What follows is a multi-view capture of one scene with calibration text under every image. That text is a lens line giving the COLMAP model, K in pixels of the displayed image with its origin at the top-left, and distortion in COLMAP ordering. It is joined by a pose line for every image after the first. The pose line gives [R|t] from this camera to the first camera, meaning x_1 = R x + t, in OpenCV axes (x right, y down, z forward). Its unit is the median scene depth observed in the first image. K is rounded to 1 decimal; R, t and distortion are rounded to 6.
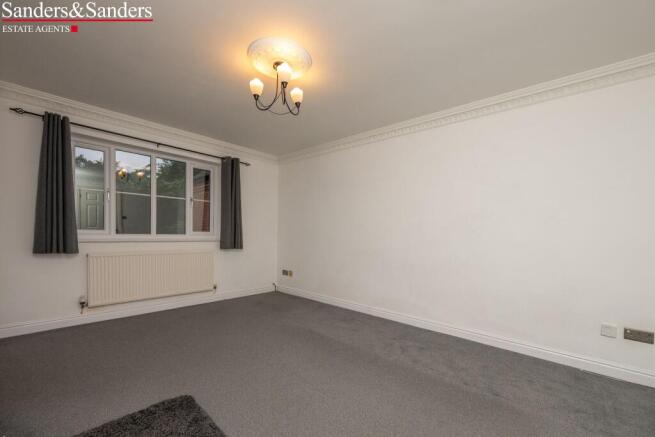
lens RADIAL K [[280.8, 0, 328.7], [0, 280.8, 234.7], [0, 0, 1]] dist [0.000058, -0.000032]
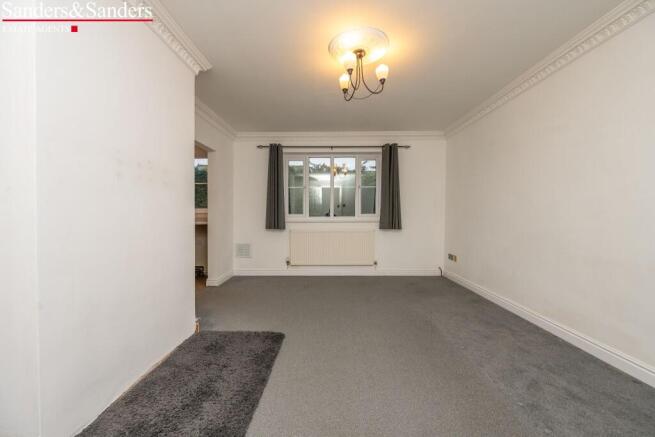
lens RADIAL K [[274.0, 0, 327.6], [0, 274.0, 216.6], [0, 0, 1]] dist [-0.001079, -0.000546]
pose [[0.644964, -0.016511, -0.764034, 0.355126], [0.012390, 0.999861, -0.011148, 0.013144], [0.764112, -0.002277, 0.645079, 0.171371]]
